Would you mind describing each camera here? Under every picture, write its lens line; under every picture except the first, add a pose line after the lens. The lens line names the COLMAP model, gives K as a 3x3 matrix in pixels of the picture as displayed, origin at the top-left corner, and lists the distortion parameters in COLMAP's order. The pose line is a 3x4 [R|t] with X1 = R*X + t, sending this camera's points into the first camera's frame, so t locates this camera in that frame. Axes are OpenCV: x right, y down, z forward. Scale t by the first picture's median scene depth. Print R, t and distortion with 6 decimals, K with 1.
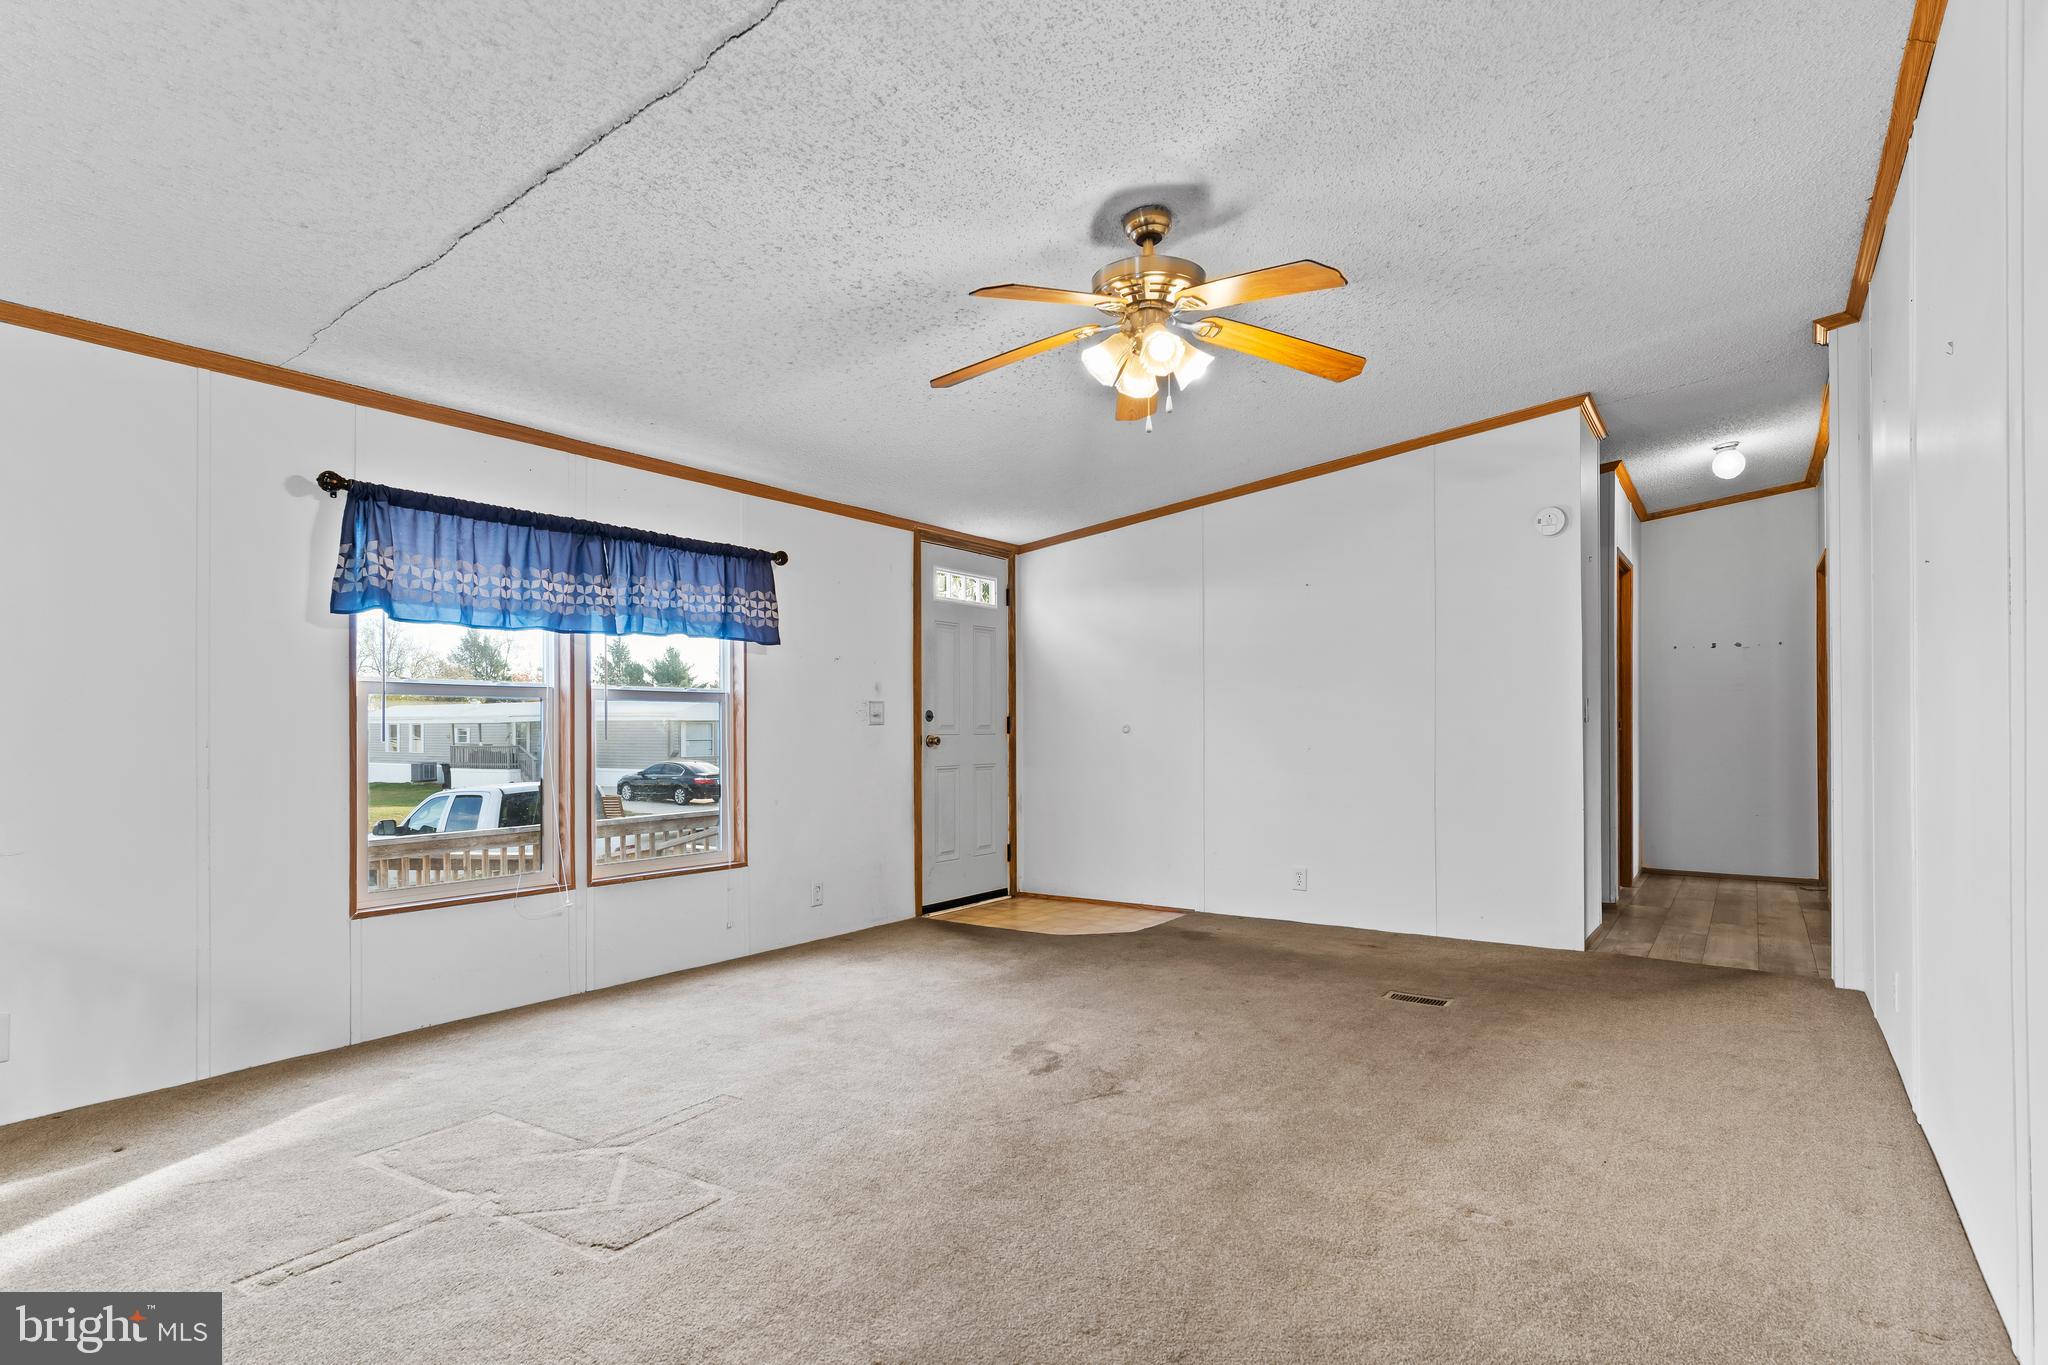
lens RADIAL K [[1089.3, 0, 988.0], [0, 1089.3, 724.9], [0, 0, 1]] dist [-0.000417, 0.000413]
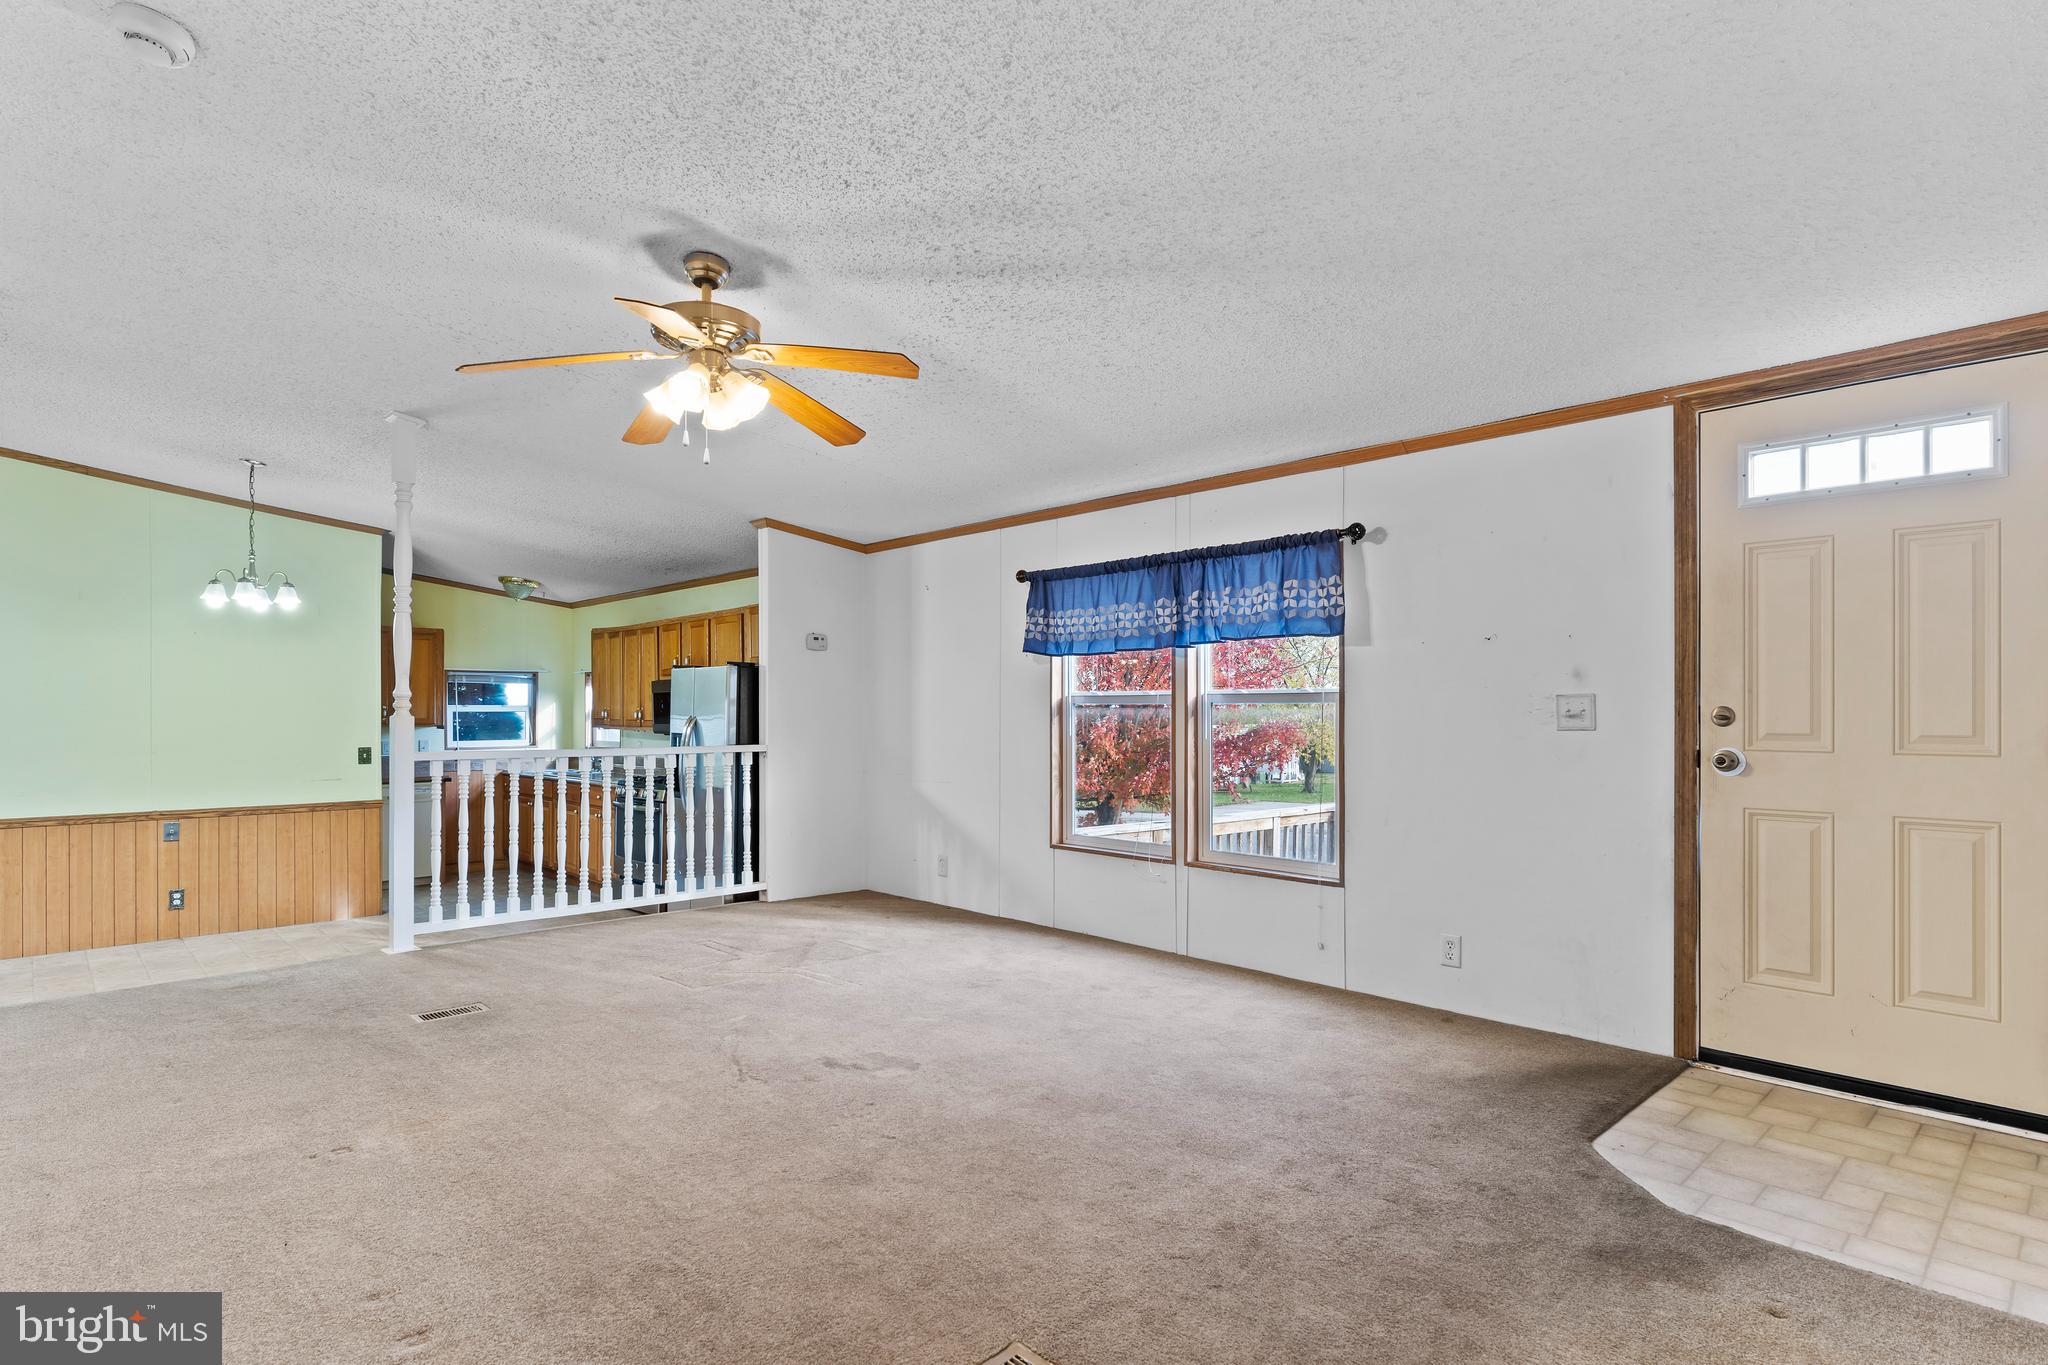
lens RADIAL K [[1089.3, 0, 1020.9], [0, 1089.3, 696.8], [0, 0, 1]] dist [-0.000417, 0.000413]
pose [[-0.201317, -0.002584, -0.979523, 0.702674], [0.010326, 0.999935, -0.004760, -0.023735], [0.979472, -0.011073, -0.201277, 0.928358]]
